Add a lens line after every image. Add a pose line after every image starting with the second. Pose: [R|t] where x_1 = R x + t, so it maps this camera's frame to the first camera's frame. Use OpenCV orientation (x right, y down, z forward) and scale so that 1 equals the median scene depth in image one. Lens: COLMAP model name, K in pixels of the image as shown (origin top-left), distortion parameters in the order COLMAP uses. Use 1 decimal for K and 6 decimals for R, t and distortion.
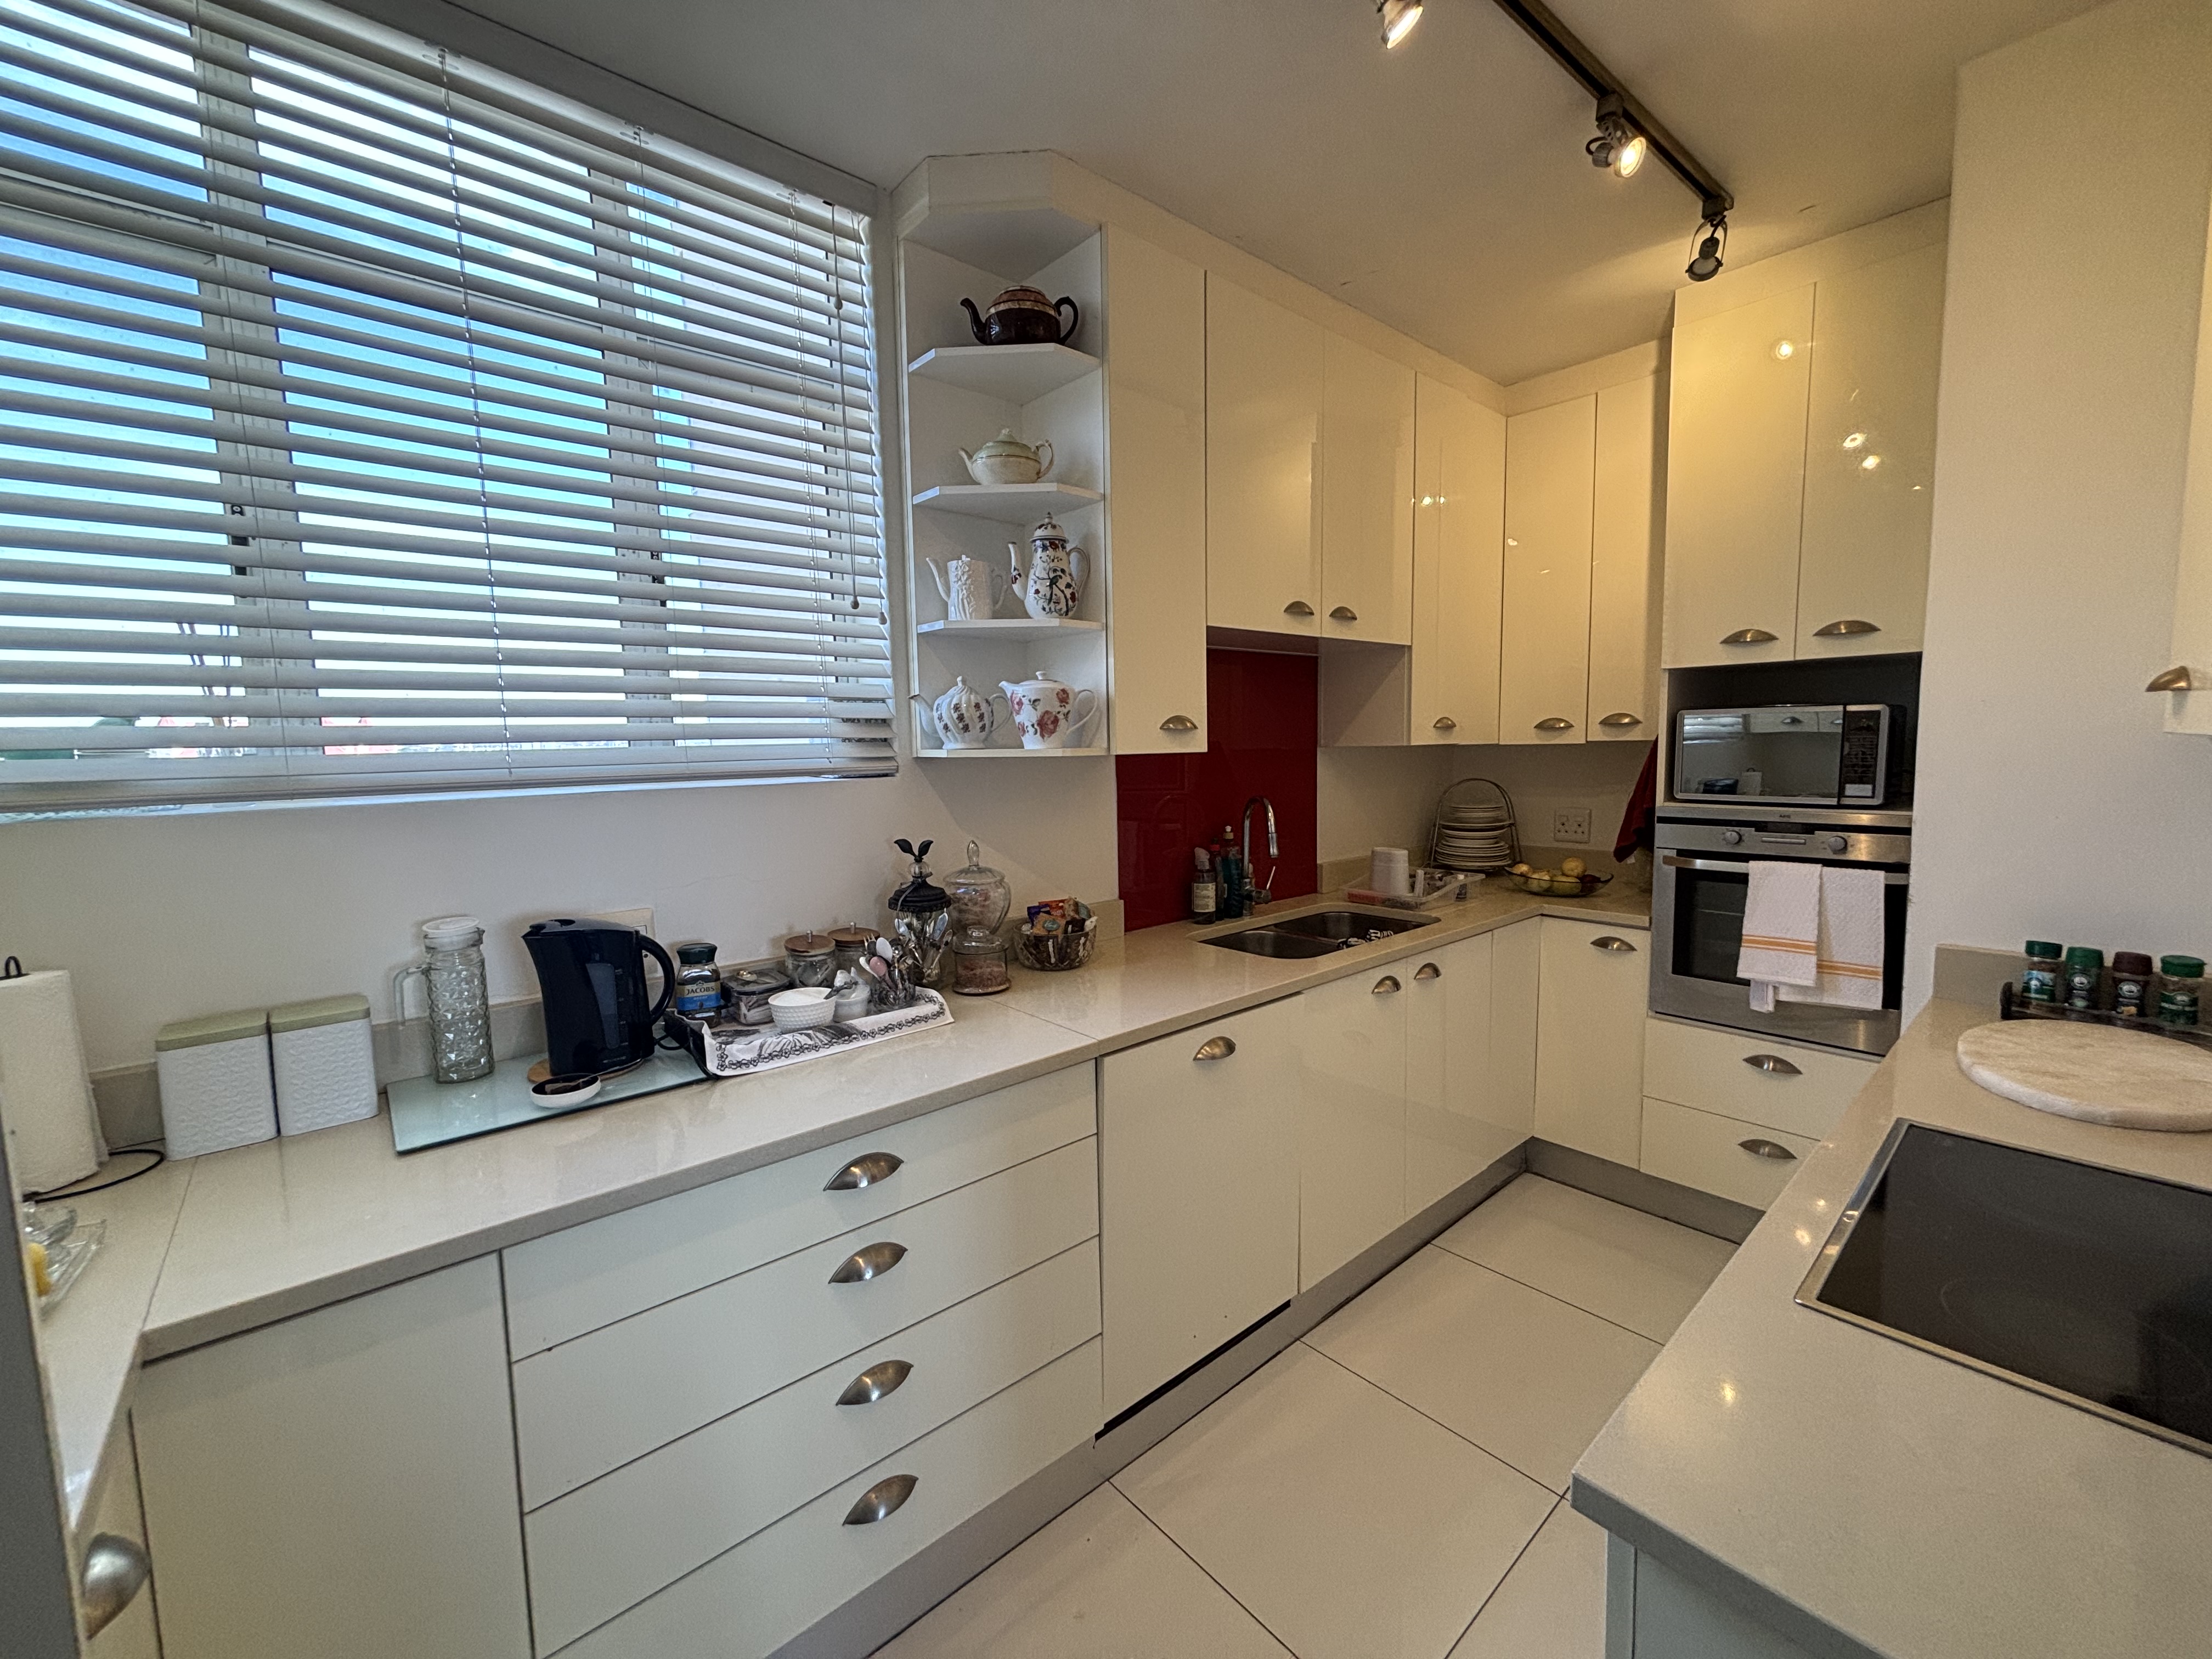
lens RADIAL K [[896.7, 0, 1092.8], [0, 896.7, 822.4], [0, 0, 1]] dist [0.003184, 0.001693]
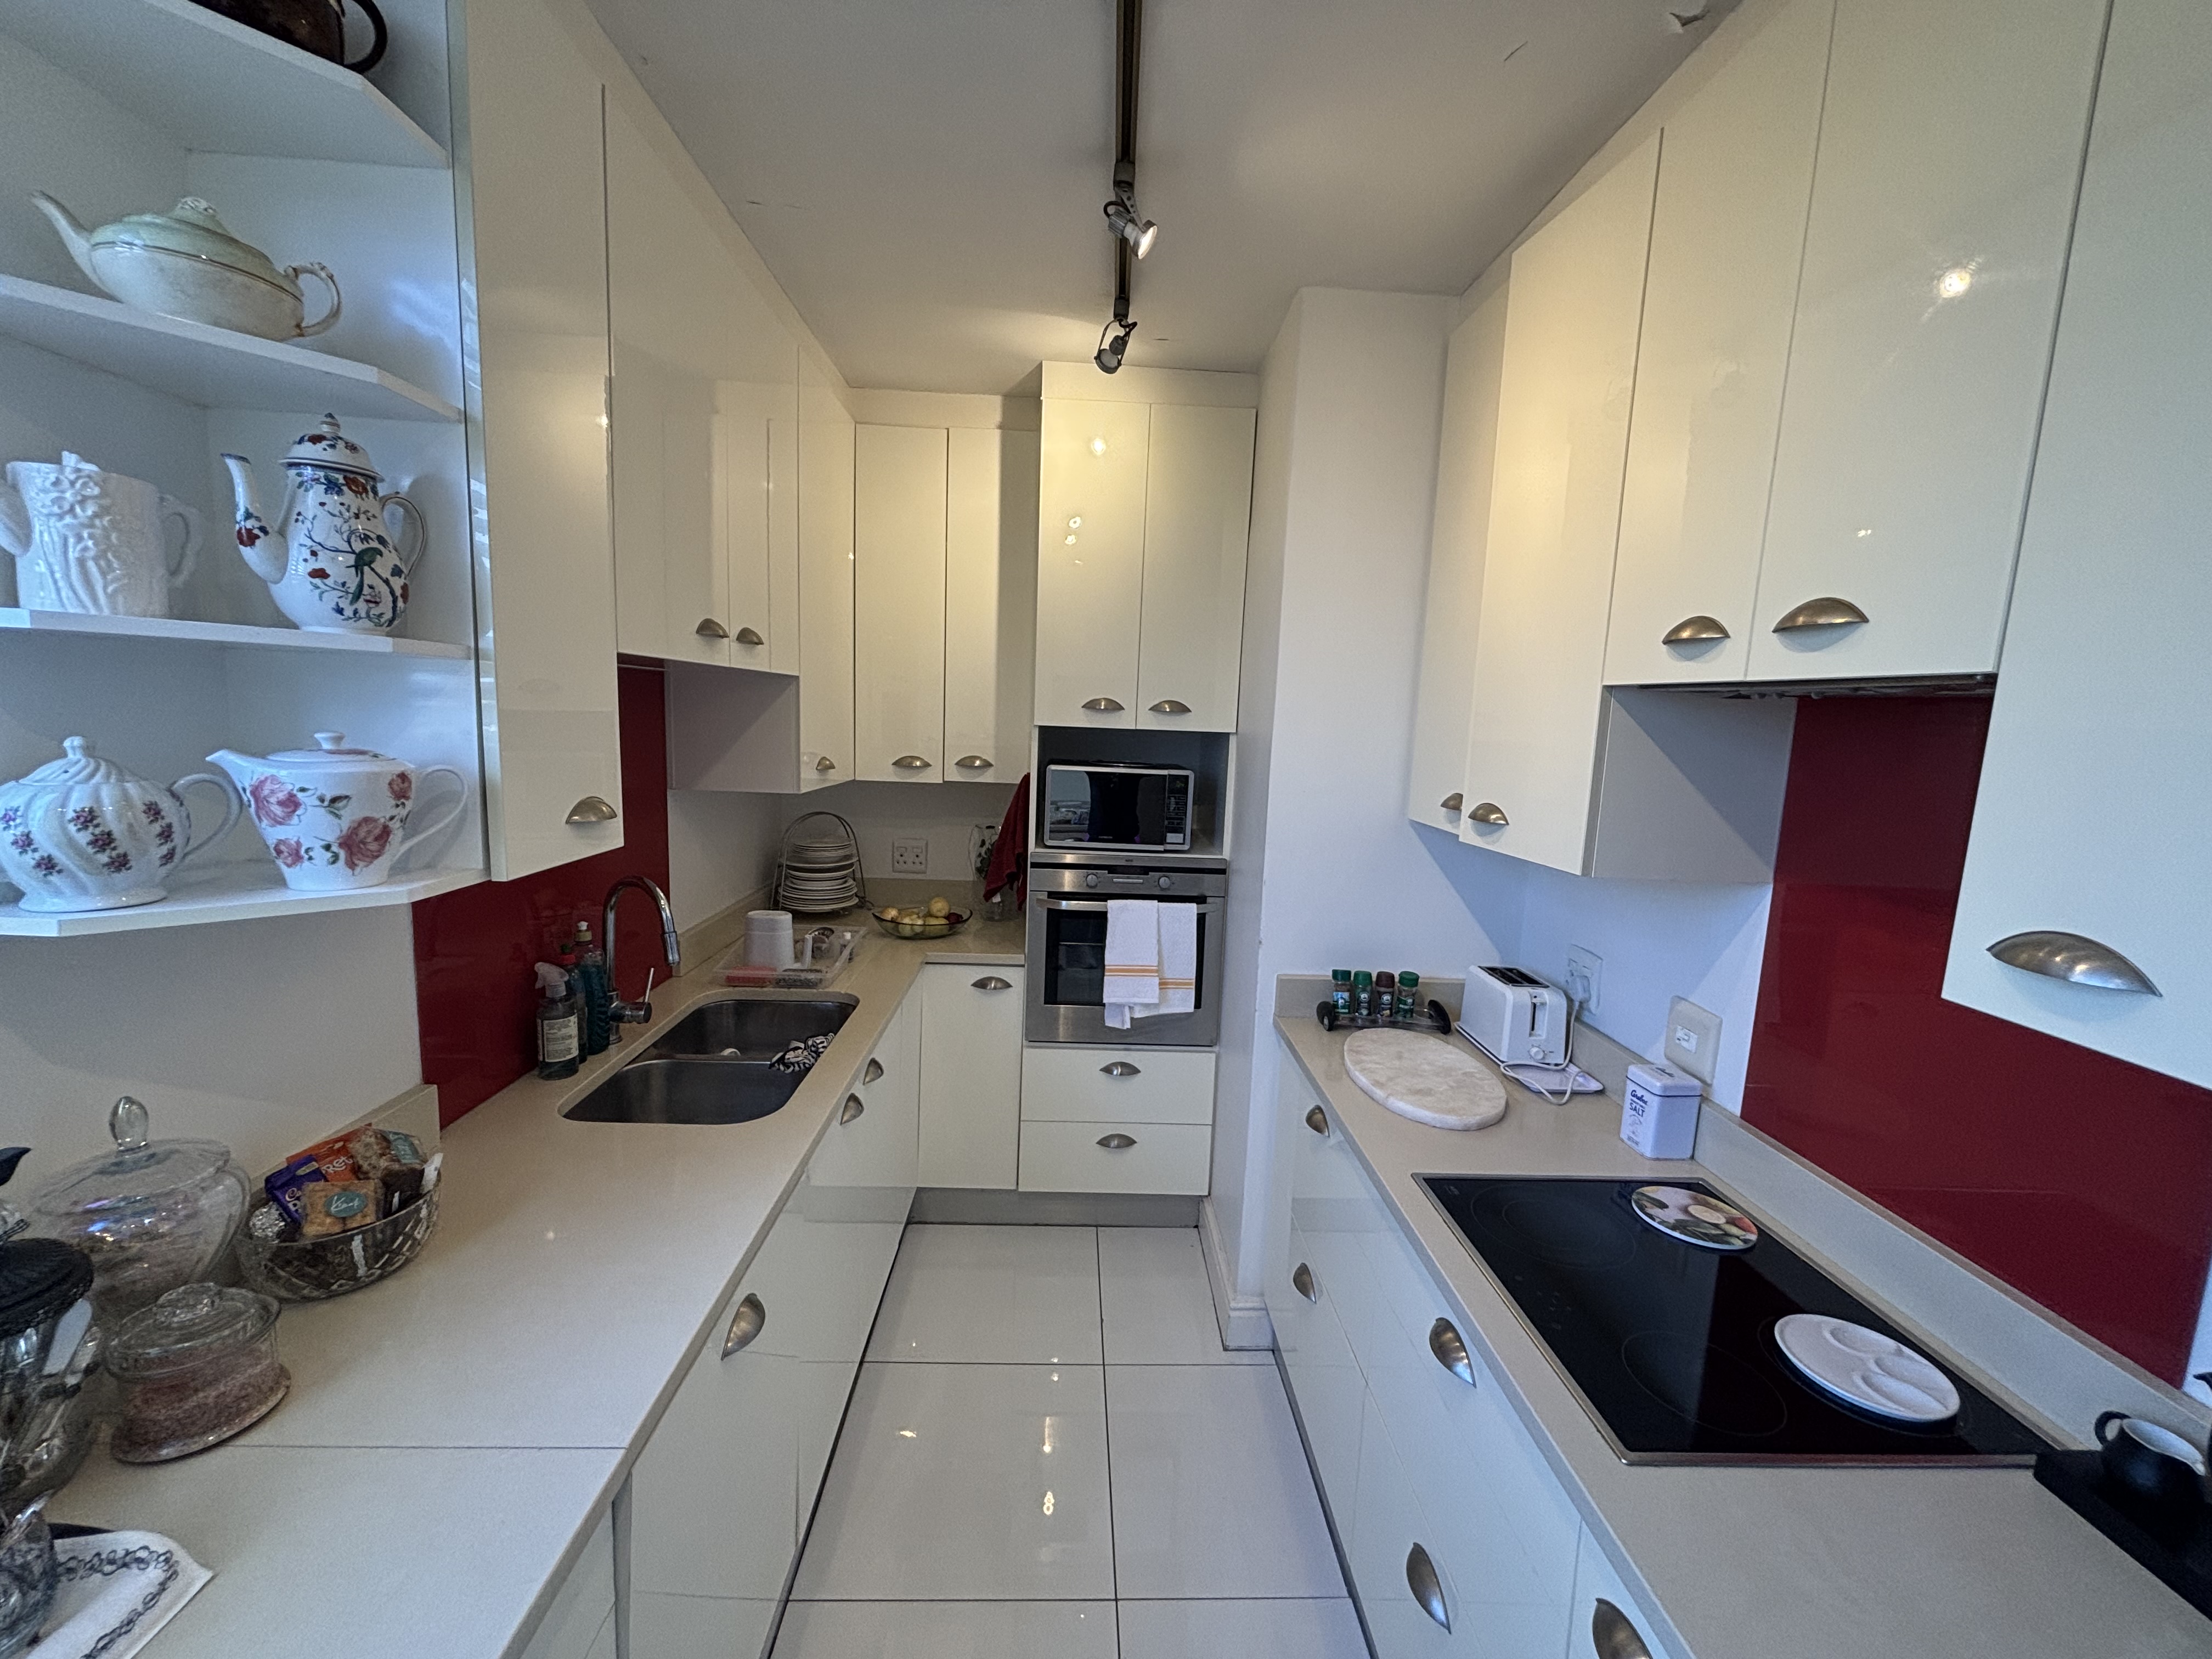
lens RADIAL K [[896.7, 0, 1104.5], [0, 896.7, 827.8], [0, 0, 1]] dist [0.003184, 0.001693]
pose [[0.624971, -0.056976, 0.778566, -0.178917], [0.020977, 0.998199, 0.056210, -0.133617], [-0.780366, -0.018798, 0.625040, 0.345248]]
